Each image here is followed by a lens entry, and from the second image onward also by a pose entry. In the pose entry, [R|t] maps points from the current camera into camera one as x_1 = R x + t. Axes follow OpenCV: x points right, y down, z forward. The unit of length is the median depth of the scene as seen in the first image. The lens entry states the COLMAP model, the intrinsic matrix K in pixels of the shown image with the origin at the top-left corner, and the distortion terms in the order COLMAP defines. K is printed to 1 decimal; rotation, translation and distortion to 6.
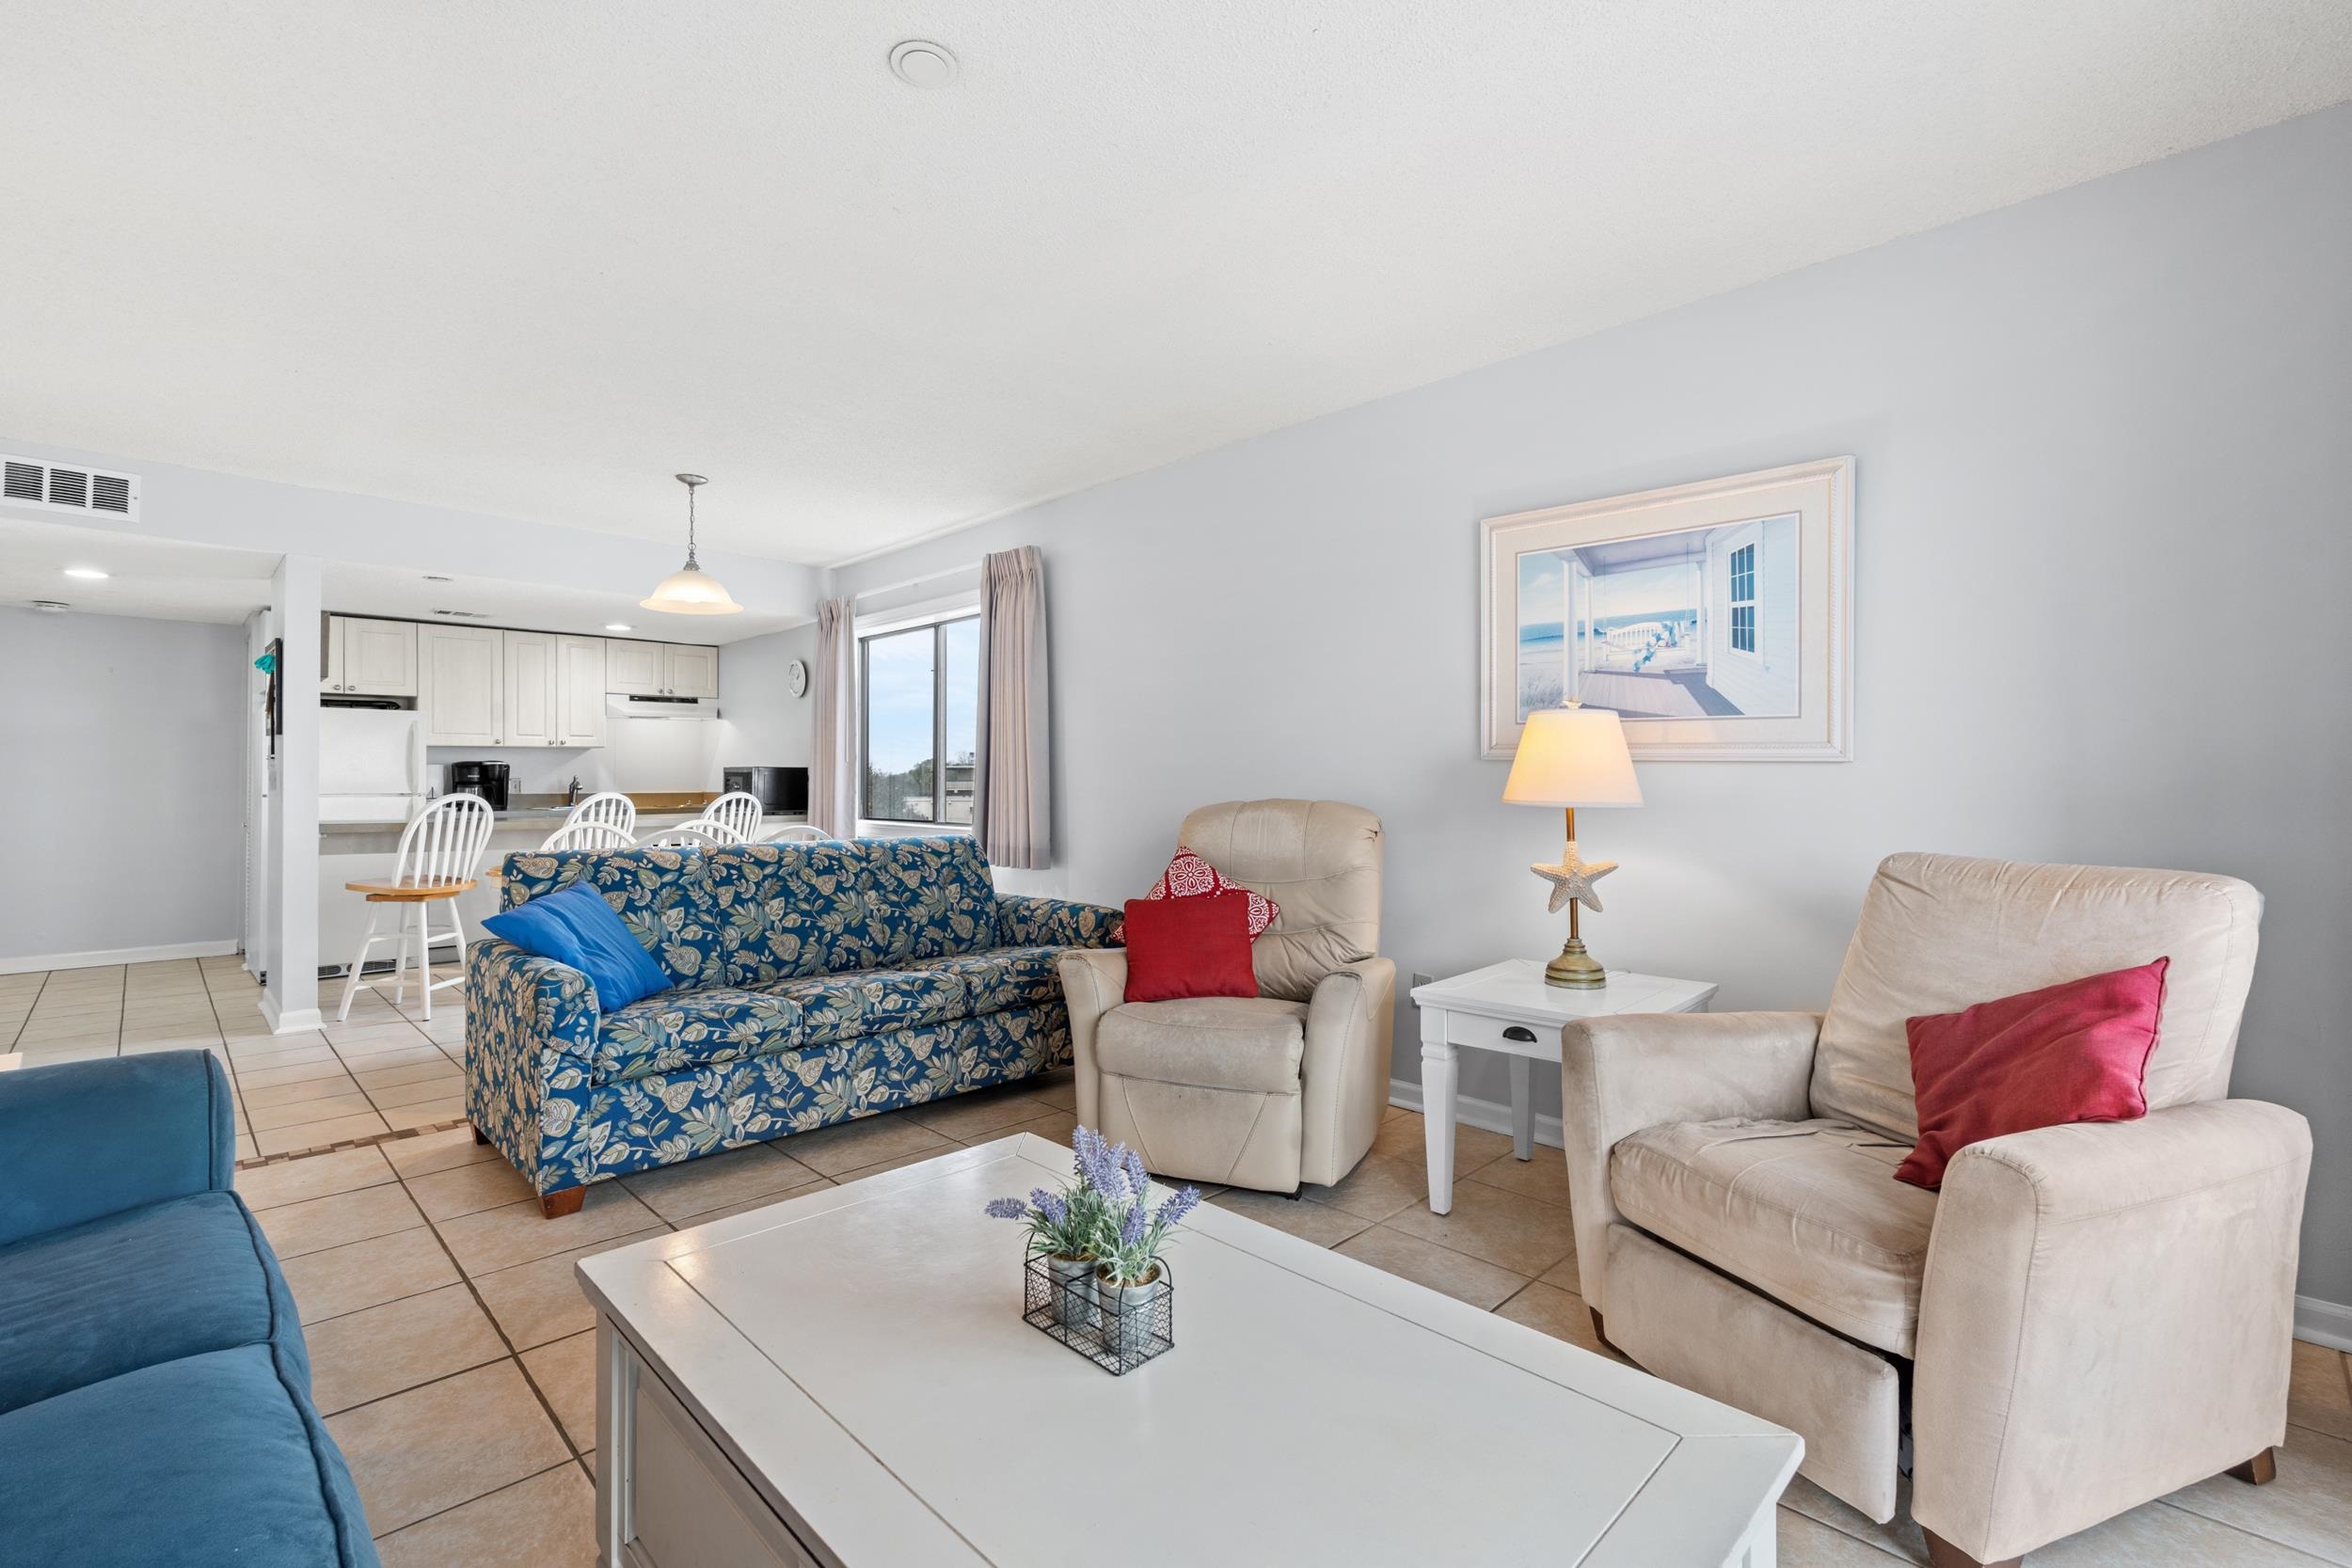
lens RADIAL K [[1028.9, 0, 1187.0], [0, 1028.9, 781.6], [0, 0, 1]] dist [-0.012234, 0.000081]
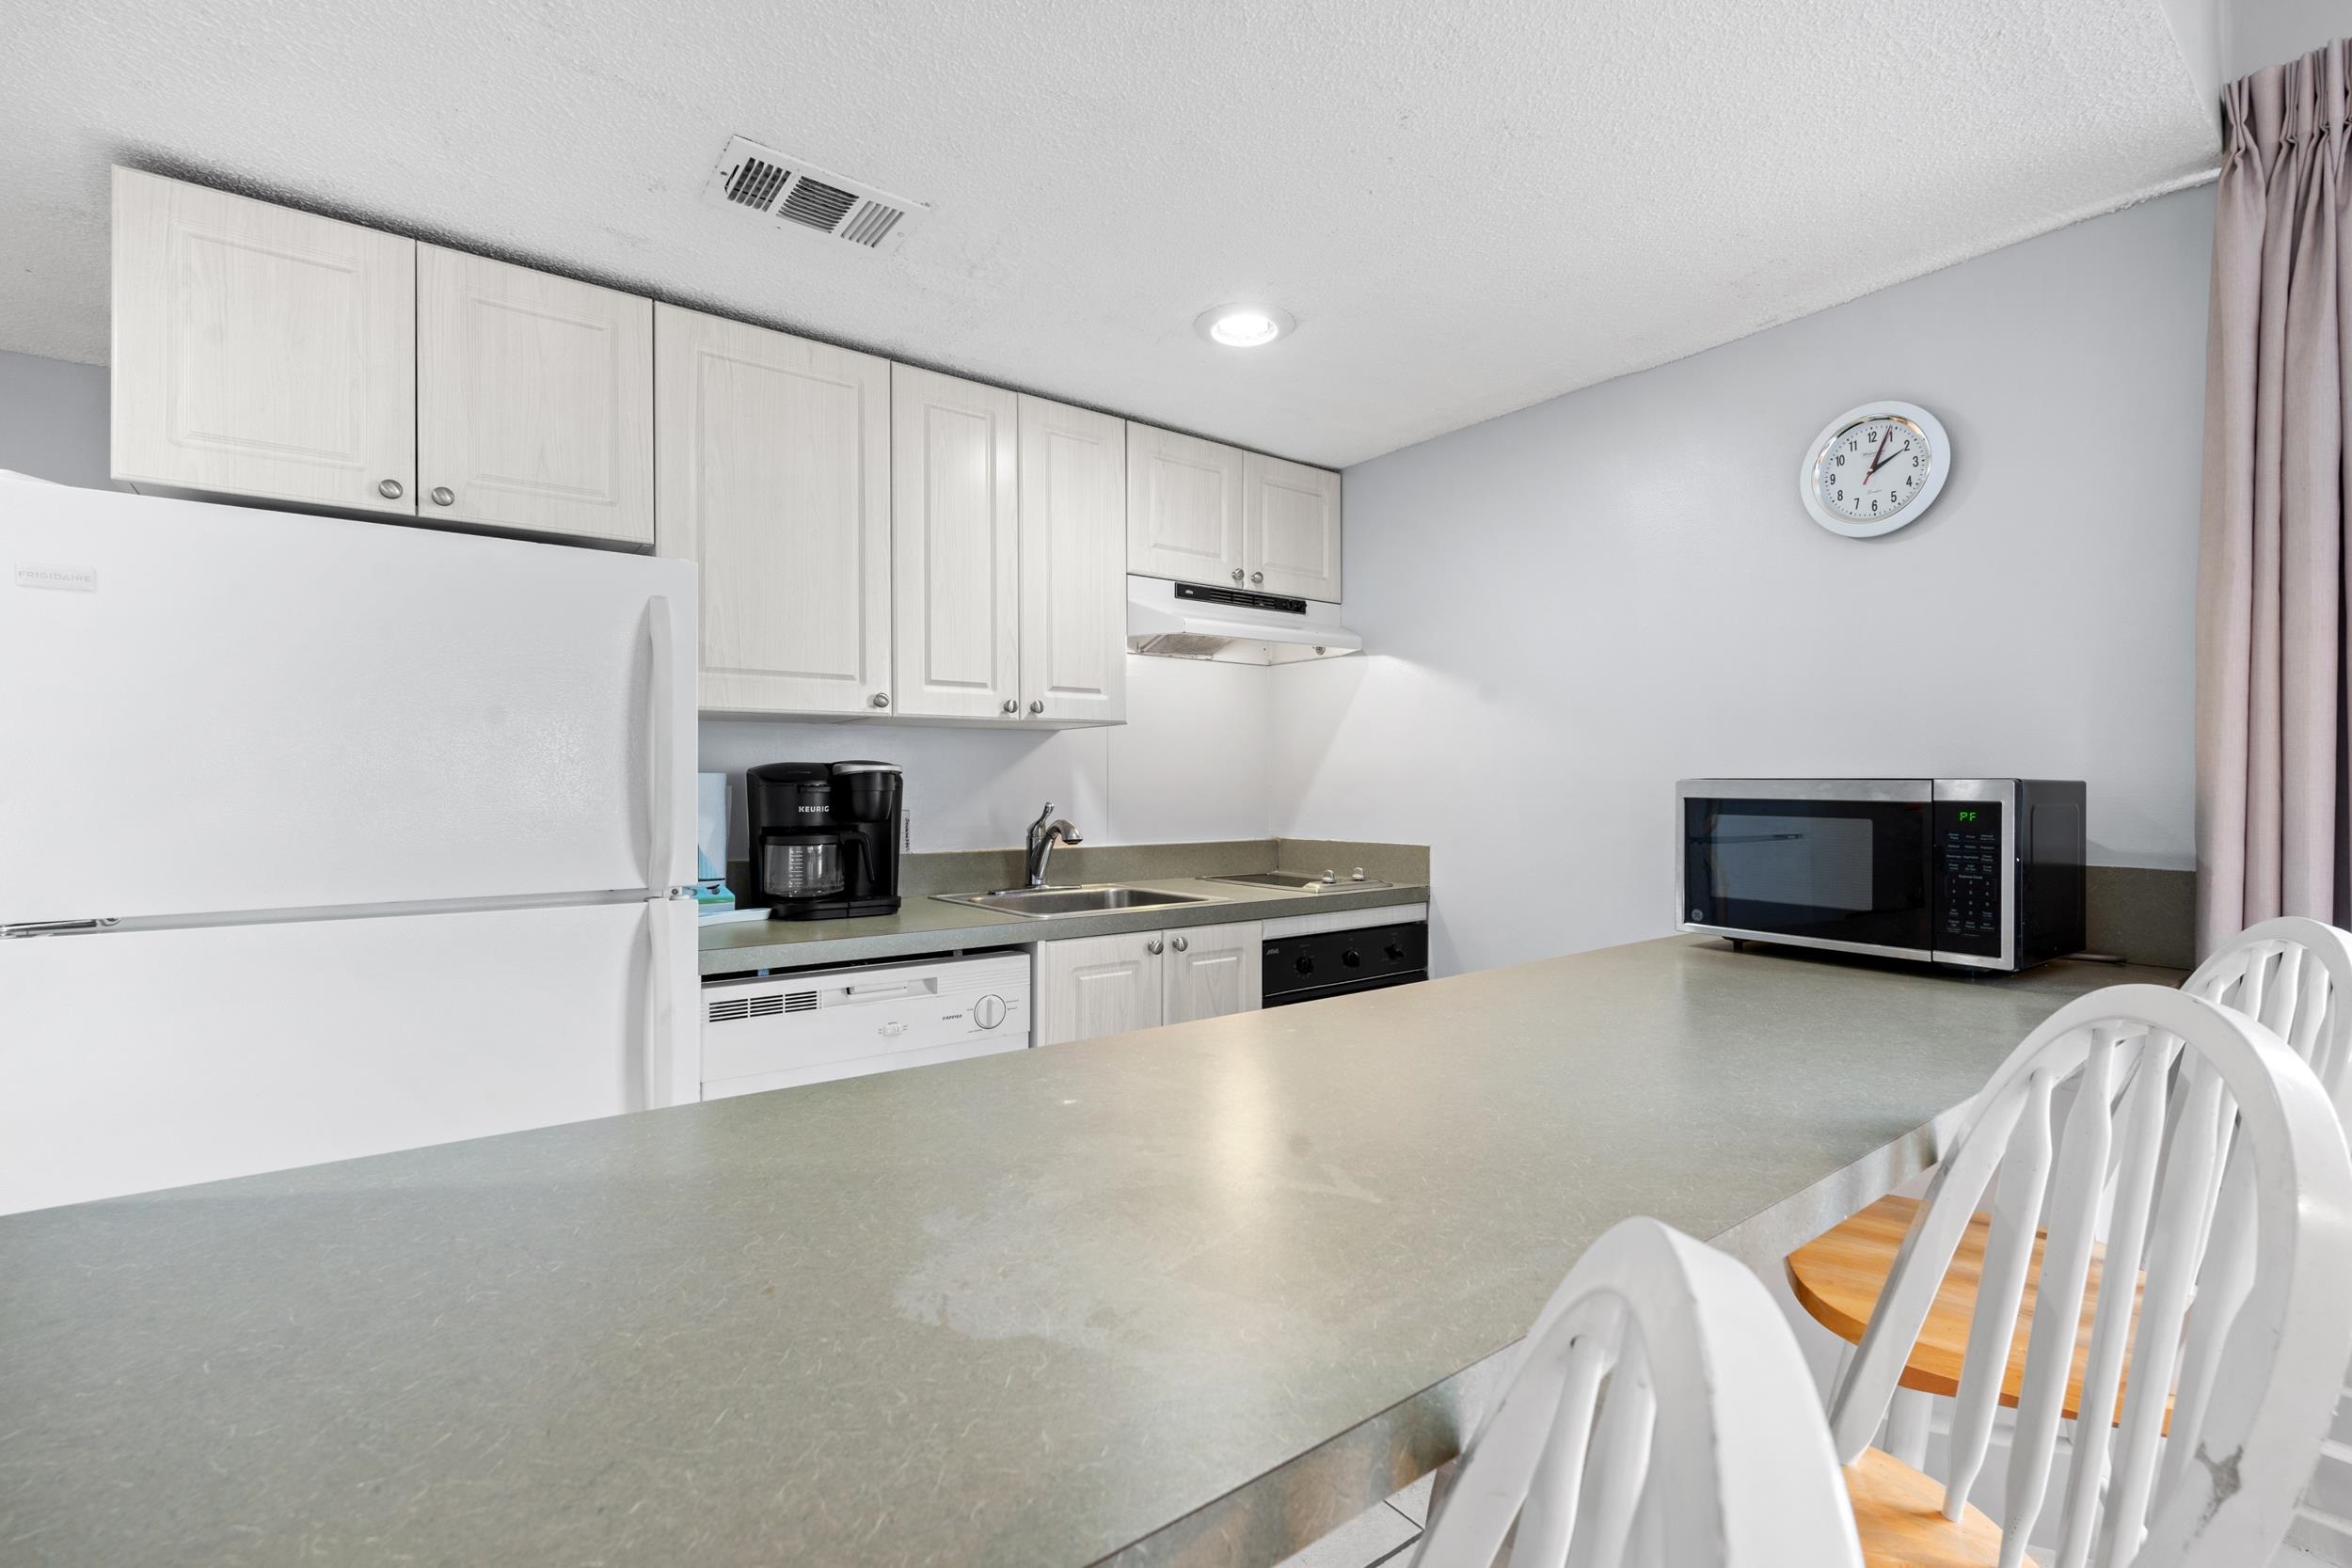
lens RADIAL K [[1028.9, 0, 1176.0], [0, 1028.9, 784.0], [0, 0, 1]] dist [-0.011279, -0.000243]
pose [[0.989246, -0.001053, -0.146259, -1.019282], [0.000821, 0.999998, -0.001646, -0.023852], [0.146260, 0.001508, 0.989245, 1.322811]]
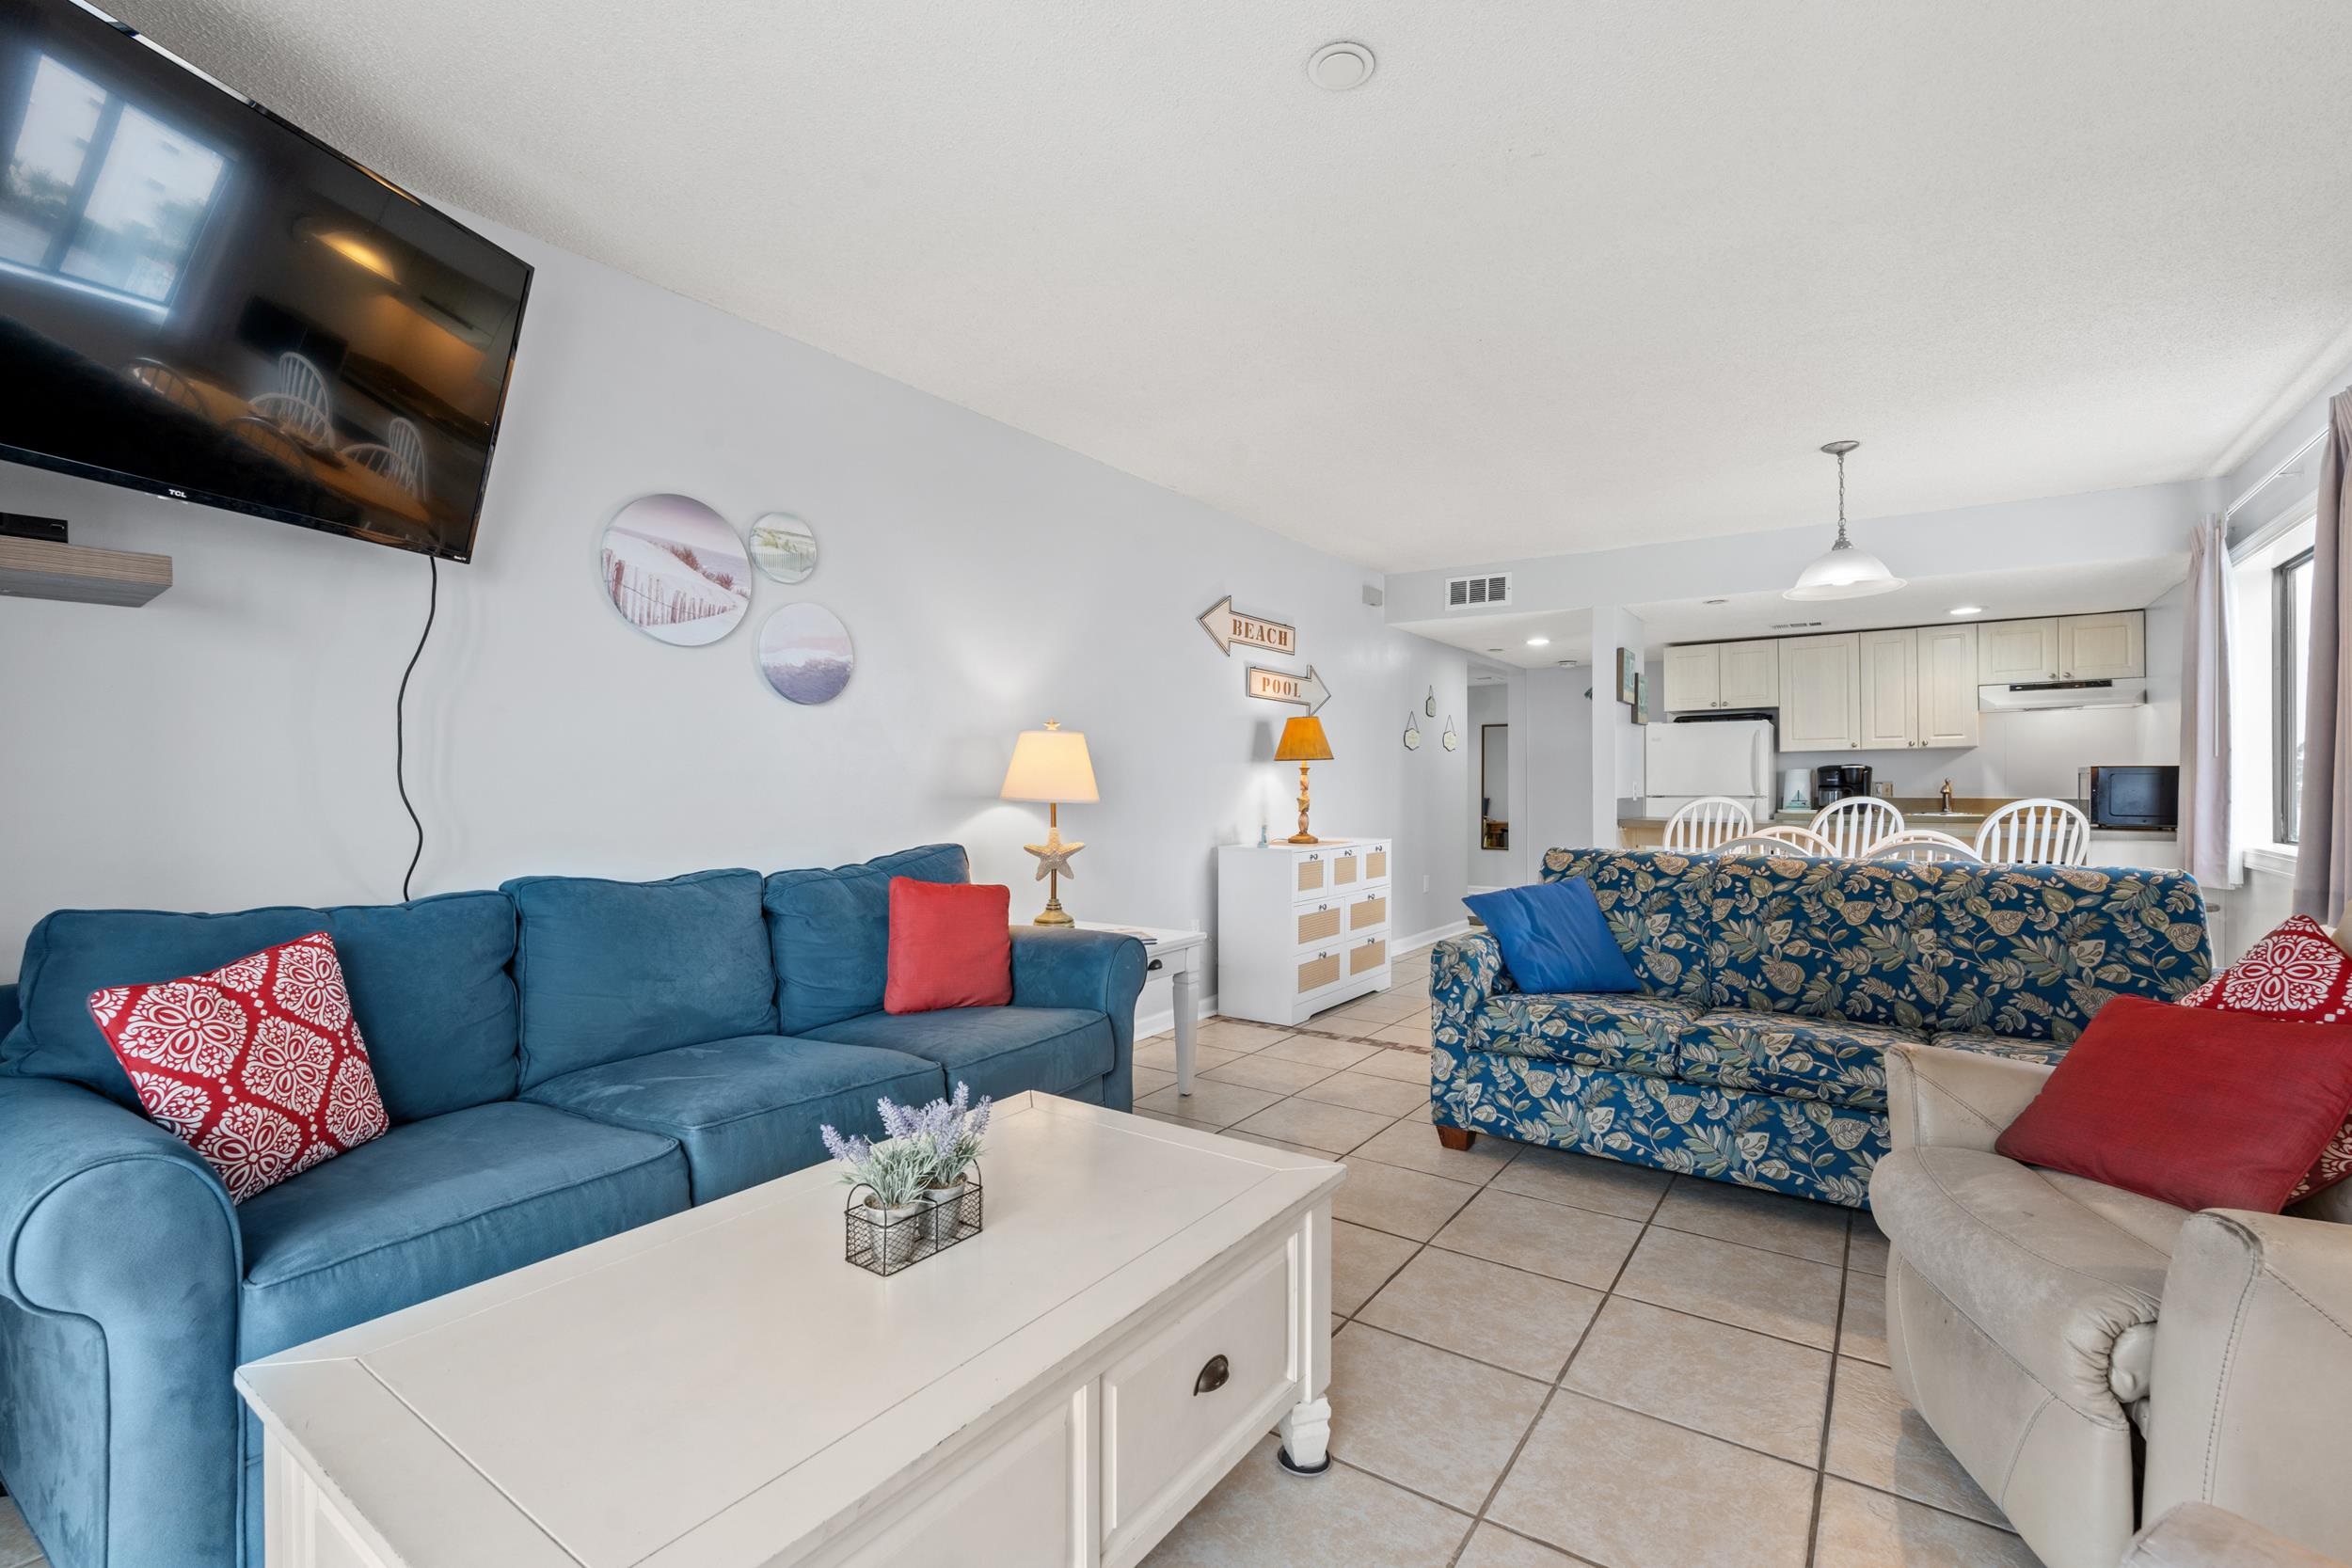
lens RADIAL K [[1028.9, 0, 1187.0], [0, 1028.9, 781.6], [0, 0, 1]] dist [-0.012234, 0.000081]
pose [[0.166634, -0.002571, -0.986016, 0.387160], [0.000222, 0.999997, -0.002570, -0.001892], [0.986019, 0.000210, 0.166634, 0.364964]]
